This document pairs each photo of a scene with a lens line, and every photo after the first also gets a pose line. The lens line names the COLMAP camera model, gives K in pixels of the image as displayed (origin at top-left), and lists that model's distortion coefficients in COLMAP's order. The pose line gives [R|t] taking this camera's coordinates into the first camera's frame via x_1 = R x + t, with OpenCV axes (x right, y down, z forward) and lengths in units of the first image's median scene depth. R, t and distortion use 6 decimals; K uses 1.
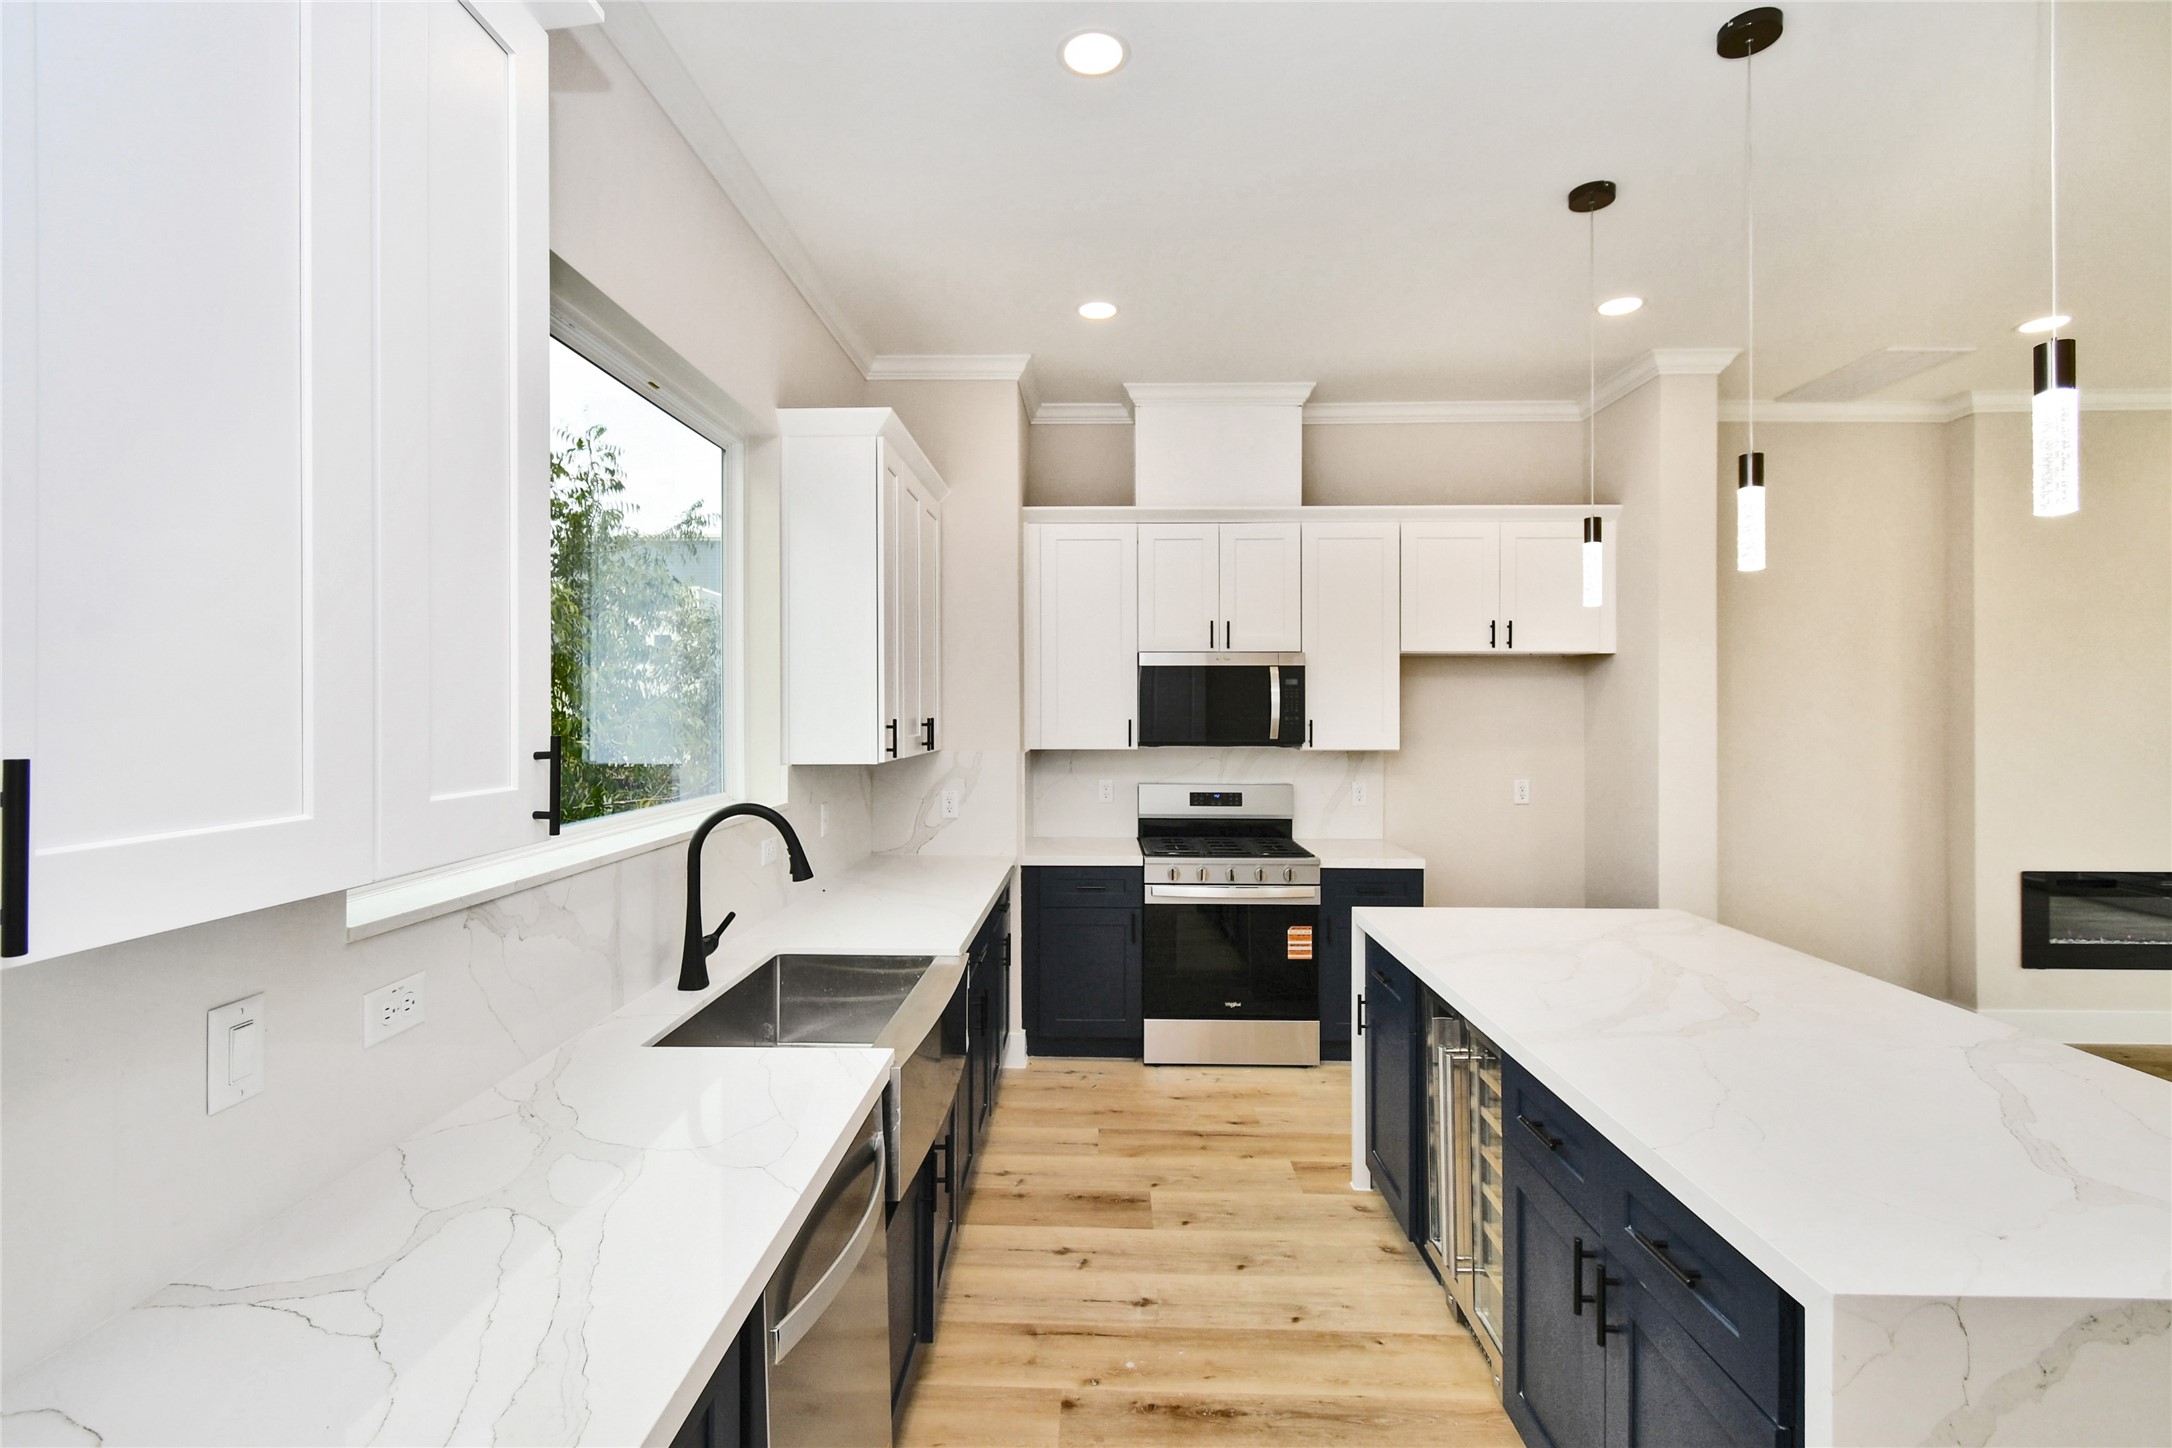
lens RADIAL K [[959.3, 0, 1076.4], [0, 959.3, 706.9], [0, 0, 1]] dist [0.003049, 0.000481]
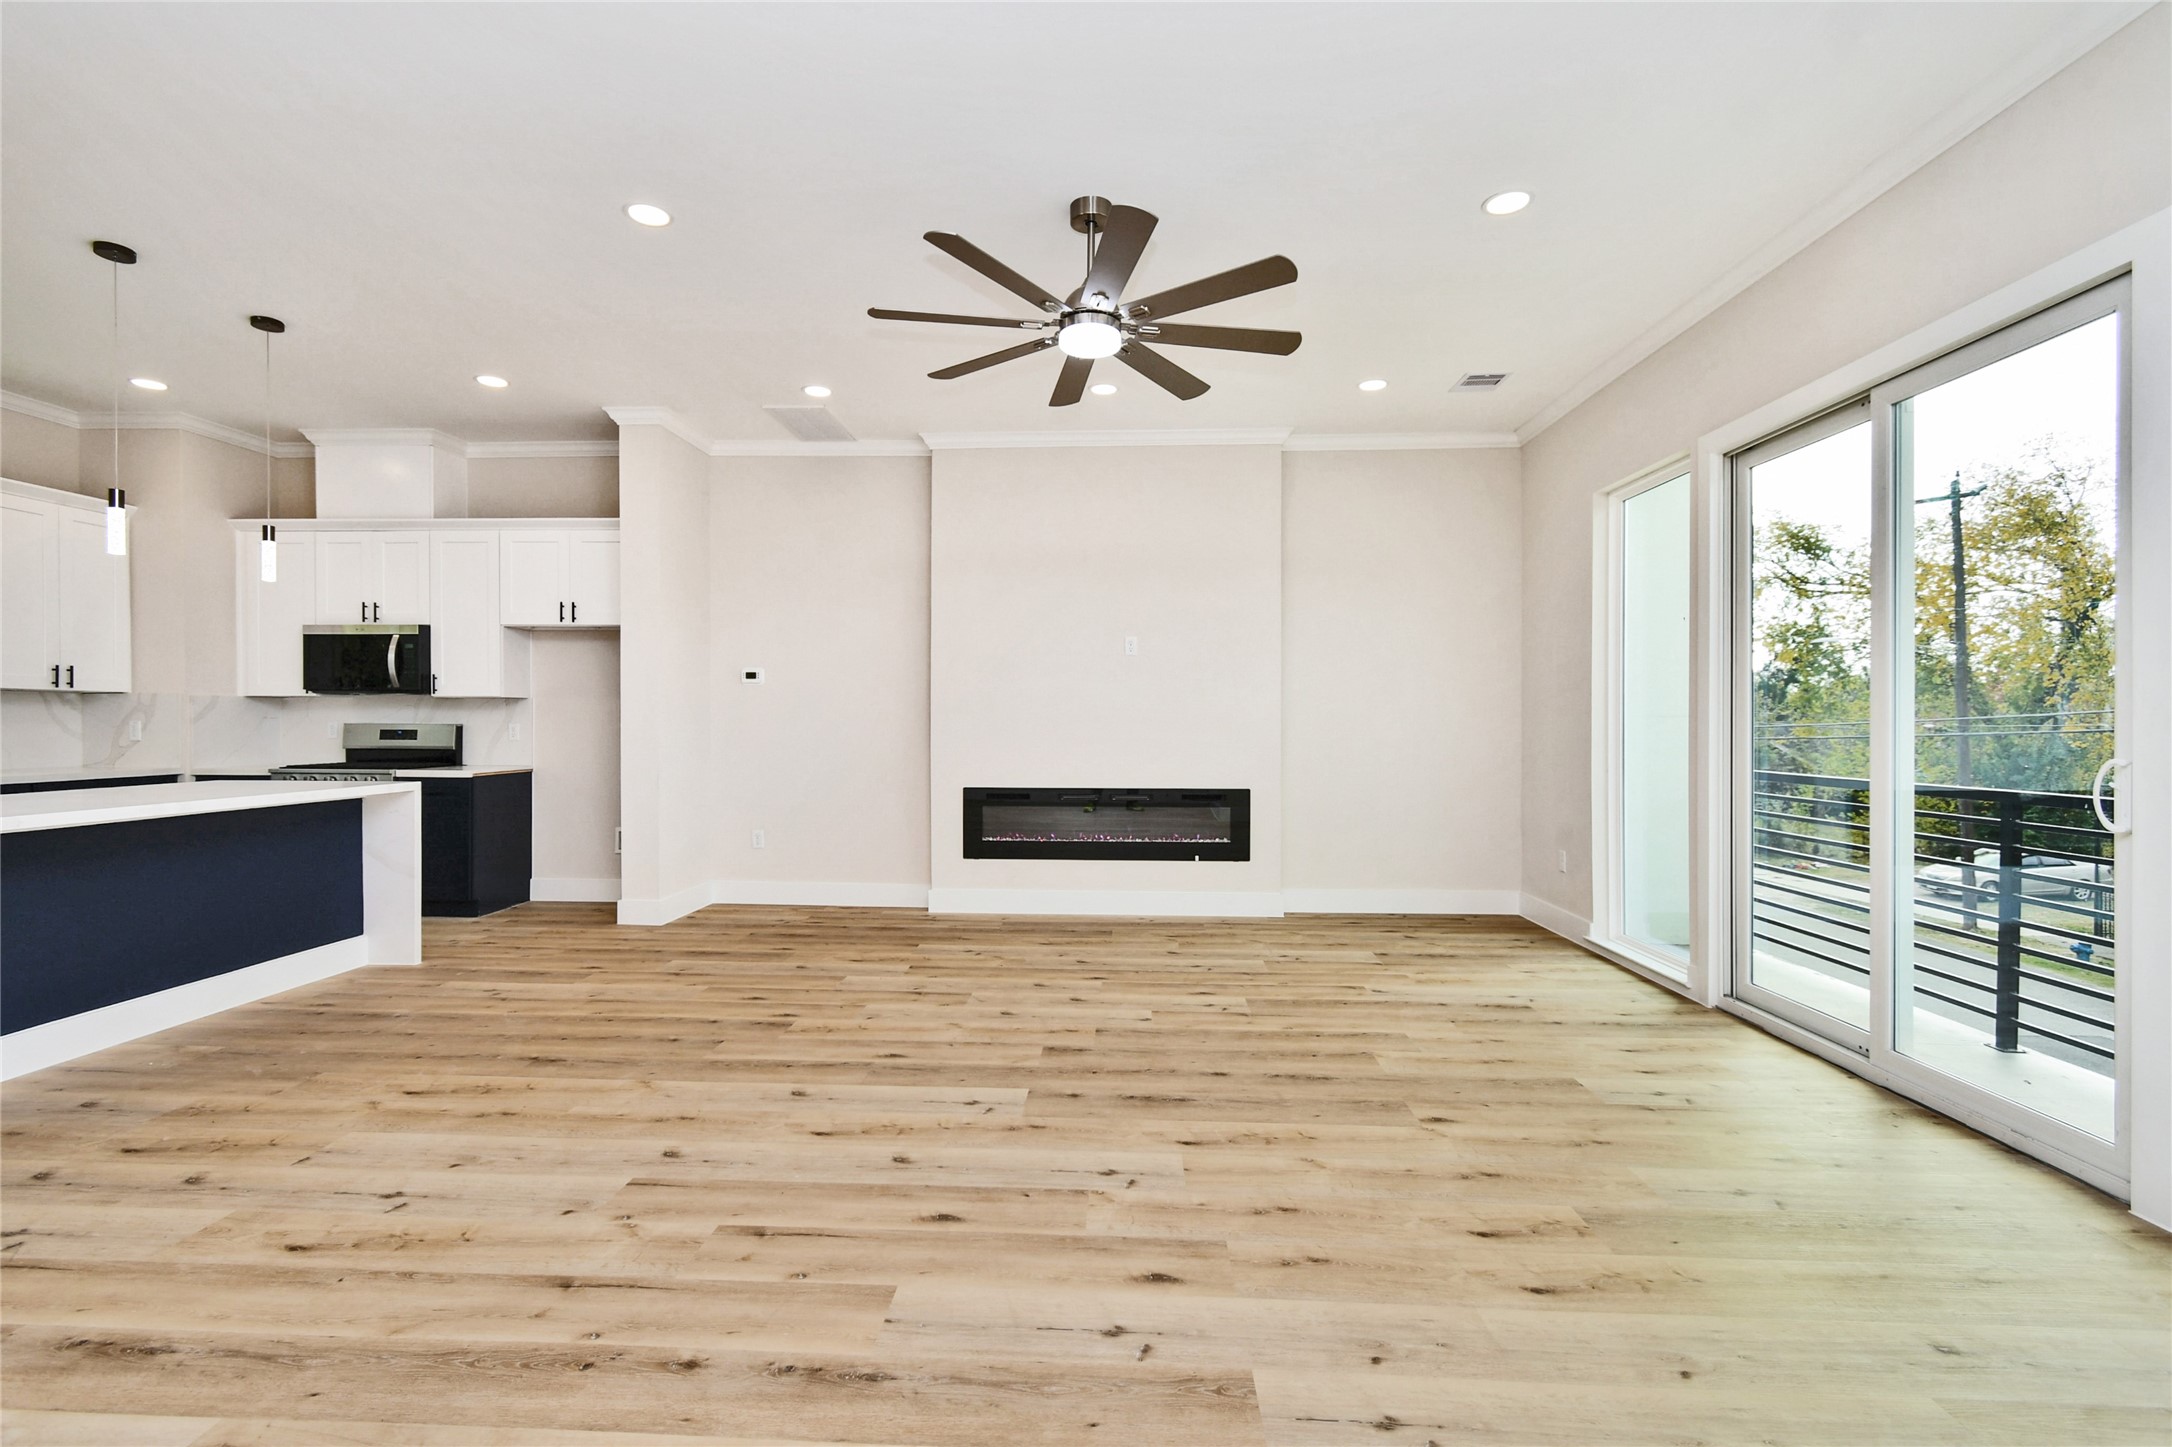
lens RADIAL K [[968.7, 0, 1074.0], [0, 968.7, 728.4], [0, 0, 1]] dist [0.003882, 0.000043]
pose [[0.999822, 0.002880, -0.018632, 1.191889], [-0.002699, 0.999949, 0.009701, 0.075334], [0.018659, -0.009649, 0.999779, -0.374378]]
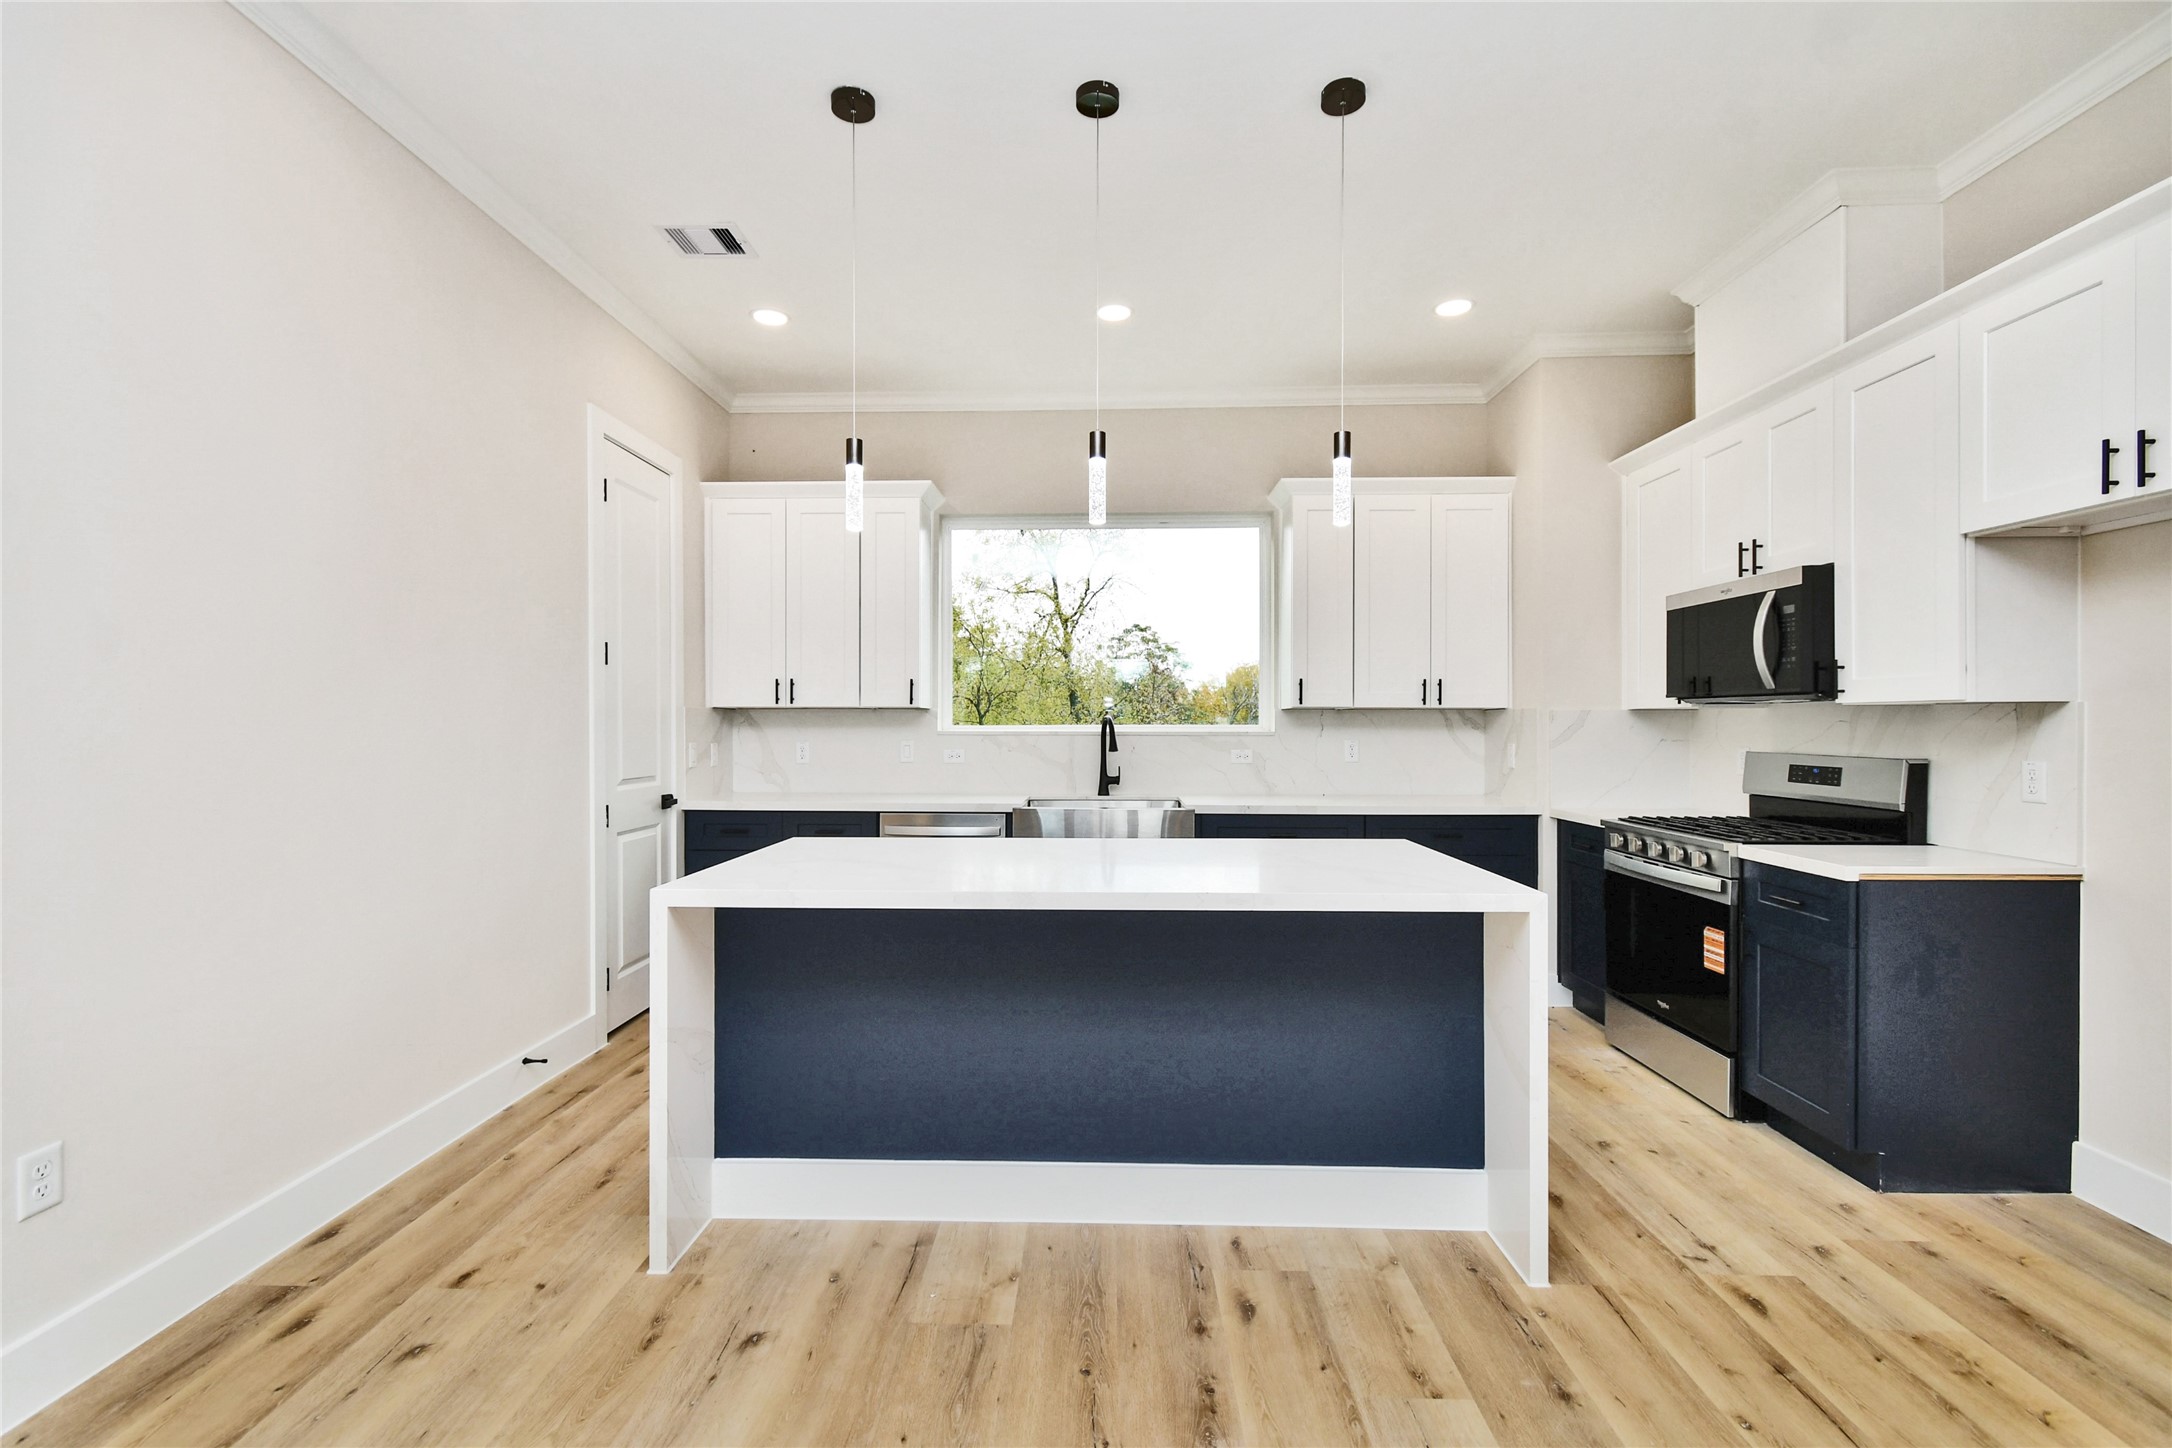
lens RADIAL K [[965.9, 0, 1087.9], [0, 965.9, 729.6], [0, 0, 1]] dist [-0.000089, -0.000718]
pose [[0.006588, 0.007468, -0.999950, 0.938572], [0.003987, 0.999964, 0.007494, 0.056685], [0.999970, -0.004036, 0.006558, 0.458636]]
